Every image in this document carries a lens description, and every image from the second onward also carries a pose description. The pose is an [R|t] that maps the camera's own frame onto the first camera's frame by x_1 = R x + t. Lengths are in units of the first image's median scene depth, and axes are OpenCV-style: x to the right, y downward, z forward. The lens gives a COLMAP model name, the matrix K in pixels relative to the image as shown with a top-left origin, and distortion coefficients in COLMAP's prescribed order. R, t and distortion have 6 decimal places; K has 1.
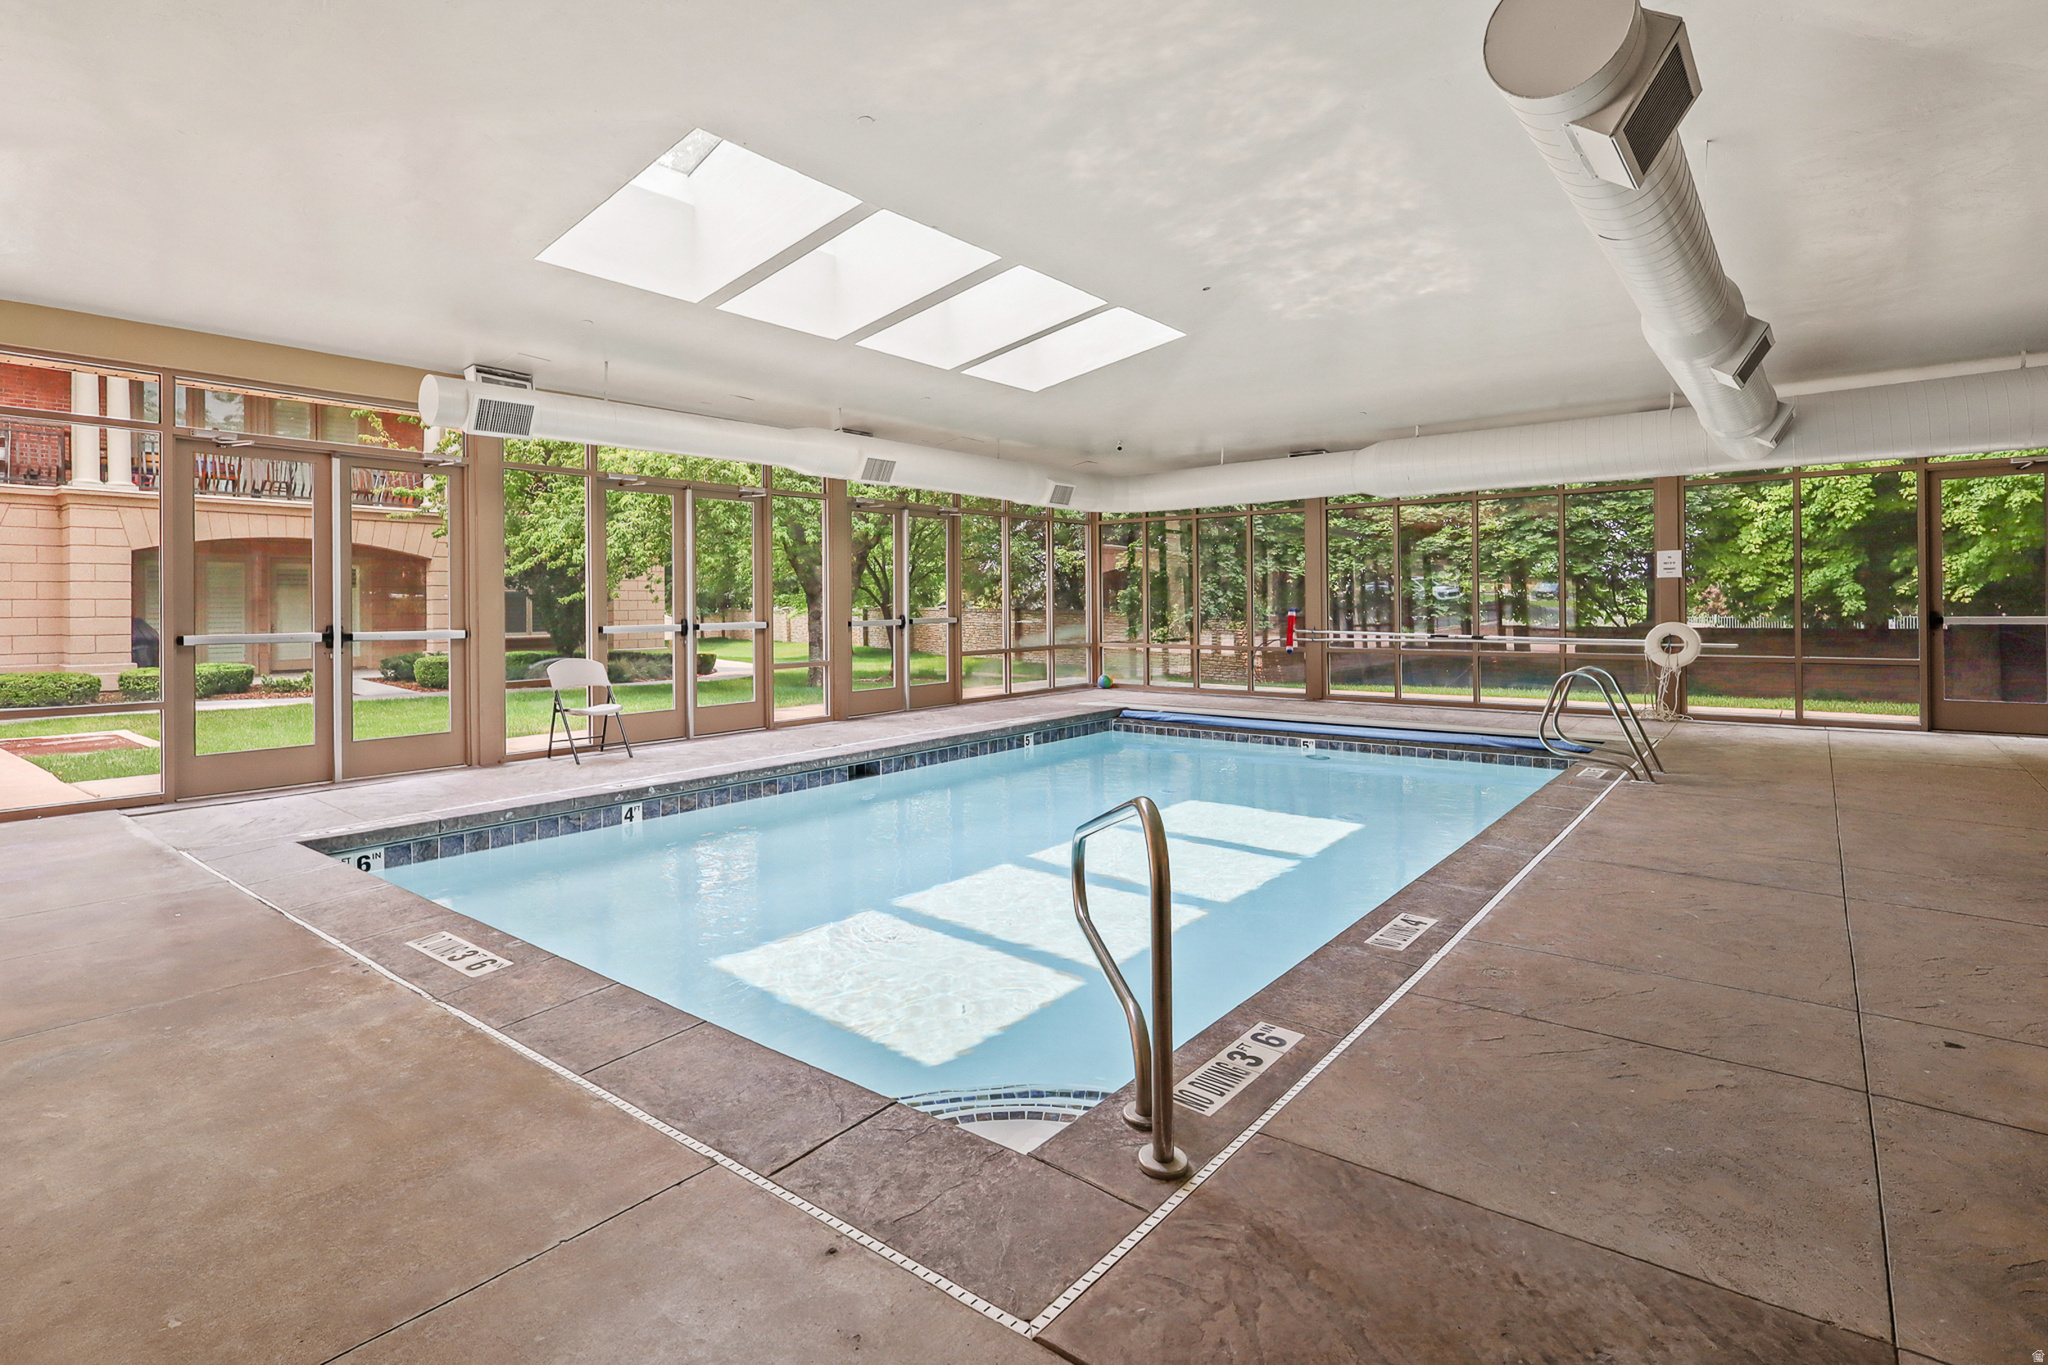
lens RADIAL K [[985.4, 0, 1048.6], [0, 985.4, 606.1], [0, 0, 1]] dist [-0.000193, 0.000561]
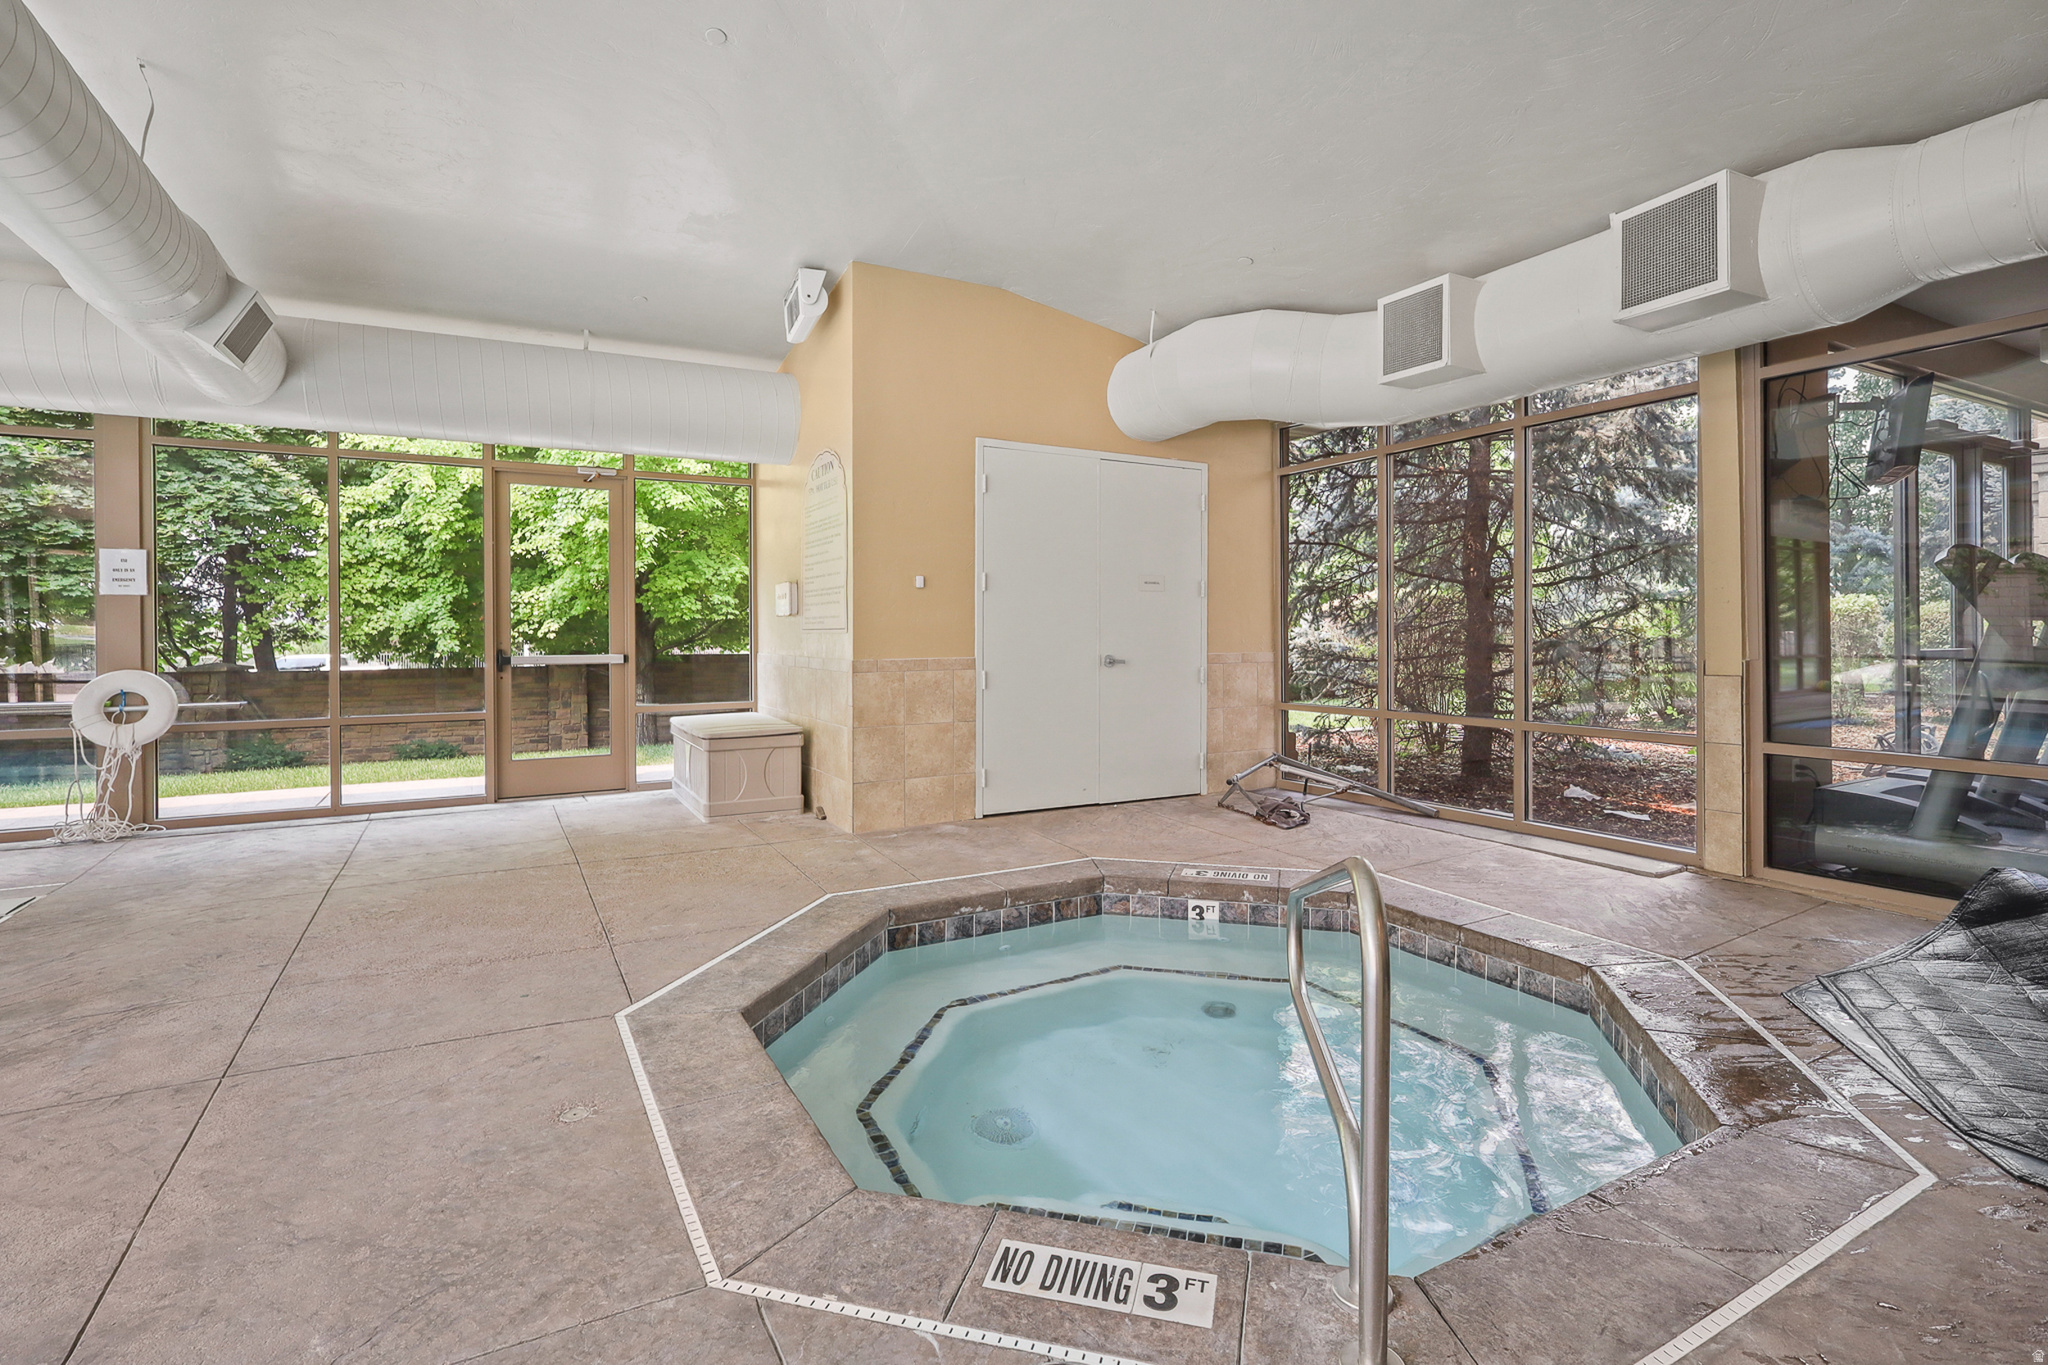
lens RADIAL K [[975.2, 0, 1030.3], [0, 975.2, 640.4], [0, 0, 1]] dist [-0.002100, 0.000051]
pose [[0.380610, 0.000076, 0.924736, 0.283735], [0.001641, 0.999998, -0.000758, 0.000033], [-0.924734, 0.001806, 0.380609, 0.261742]]
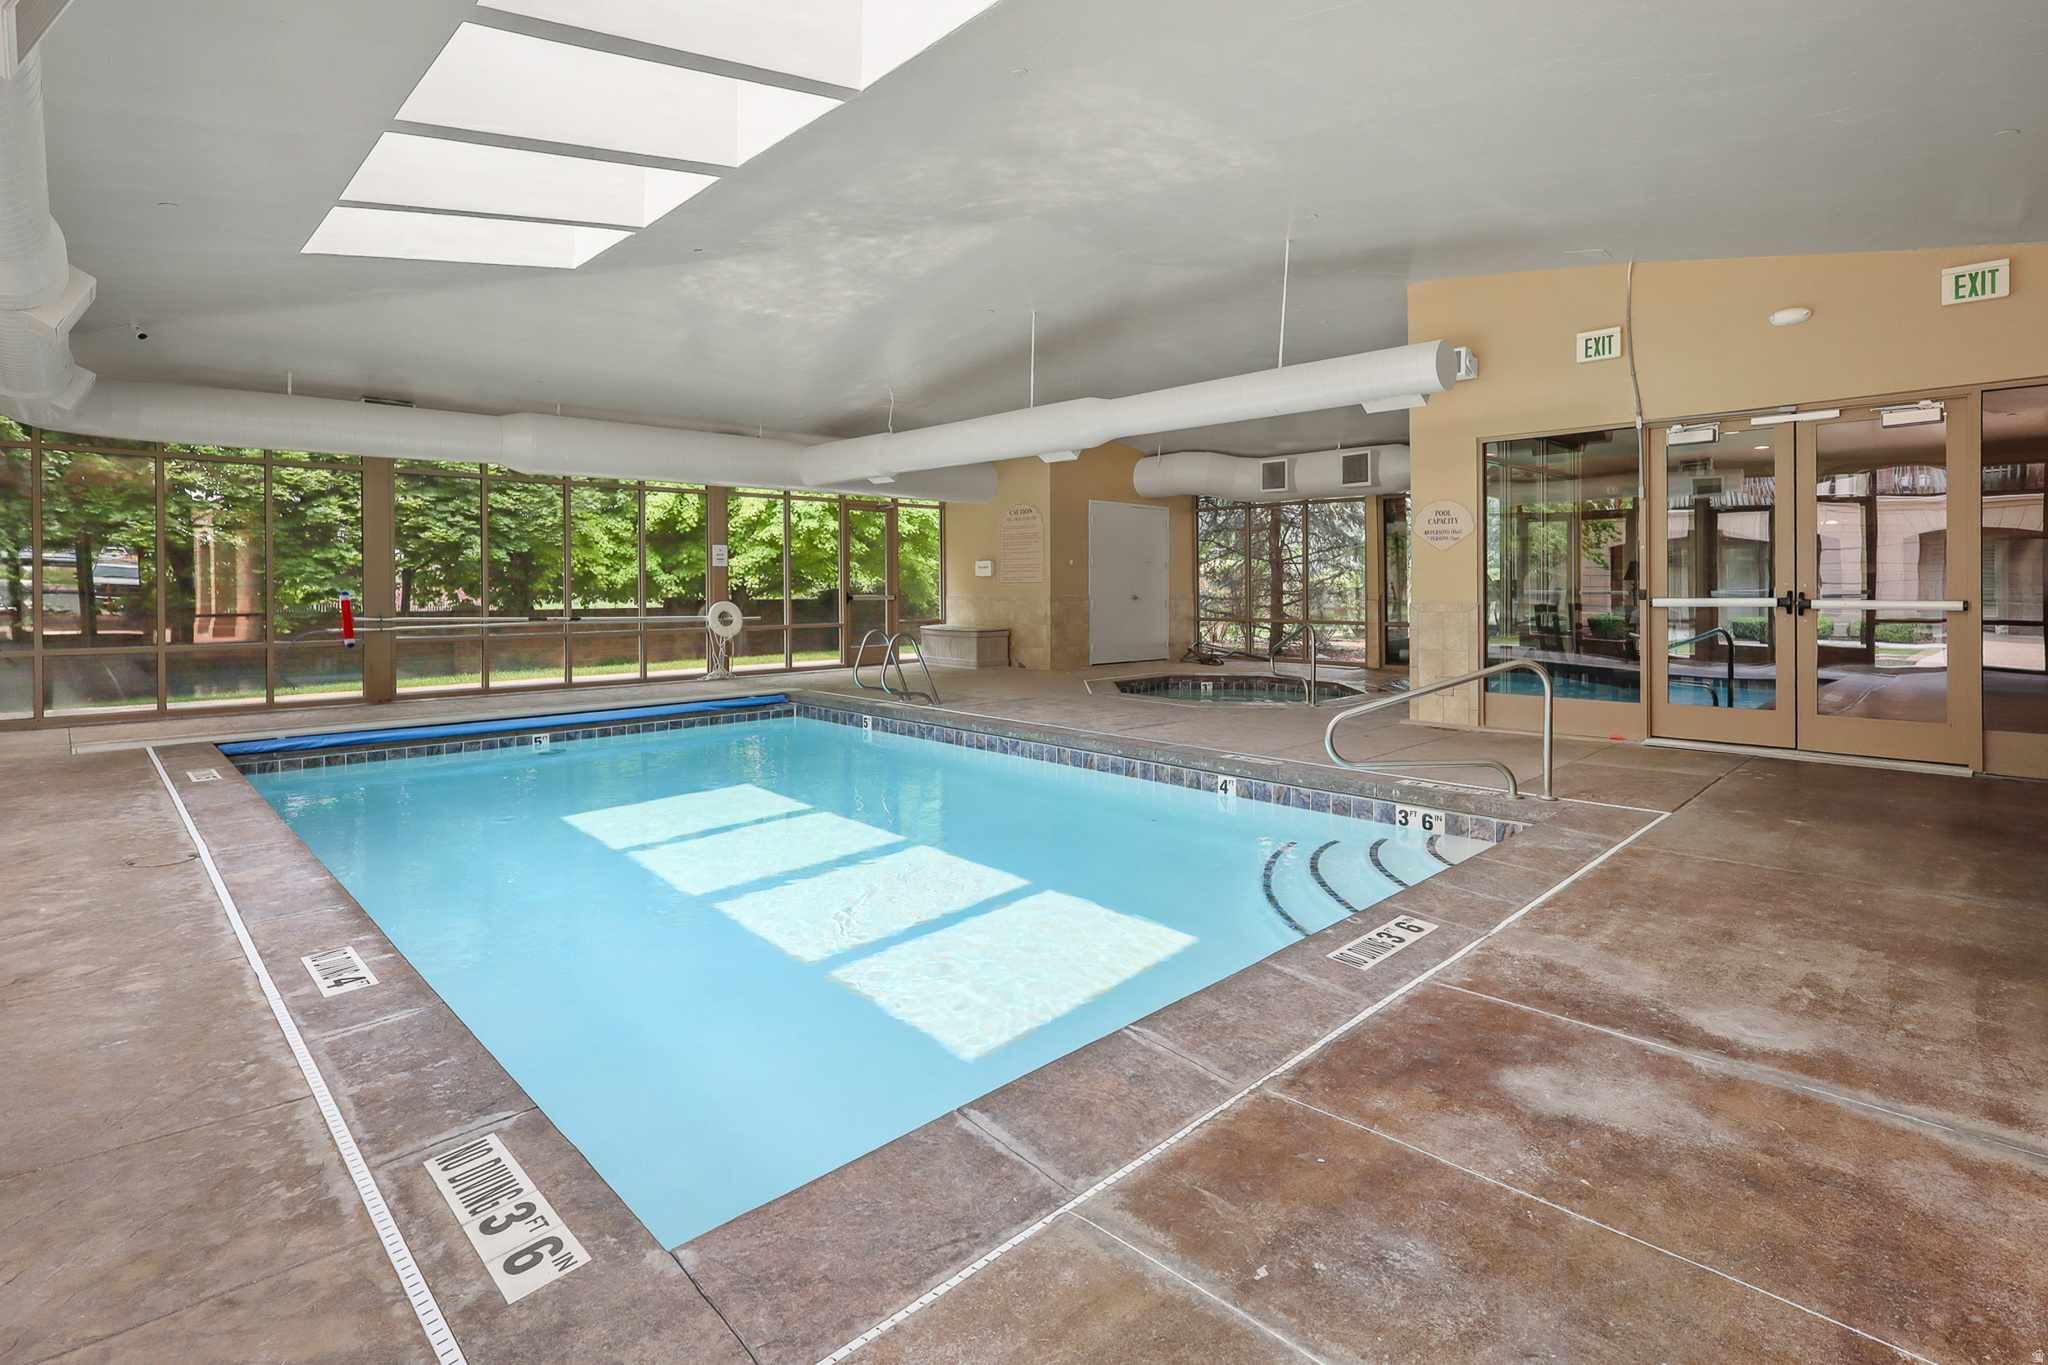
lens RADIAL K [[991.9, 0, 1016.9], [0, 991.9, 580.6], [0, 0, 1]] dist [-0.001944, 0.000067]
pose [[0.141320, 0.011917, 0.989892, -0.552656], [0.001840, 0.999923, -0.012300, 0.005870], [-0.989962, 0.003559, 0.141287, 0.420122]]
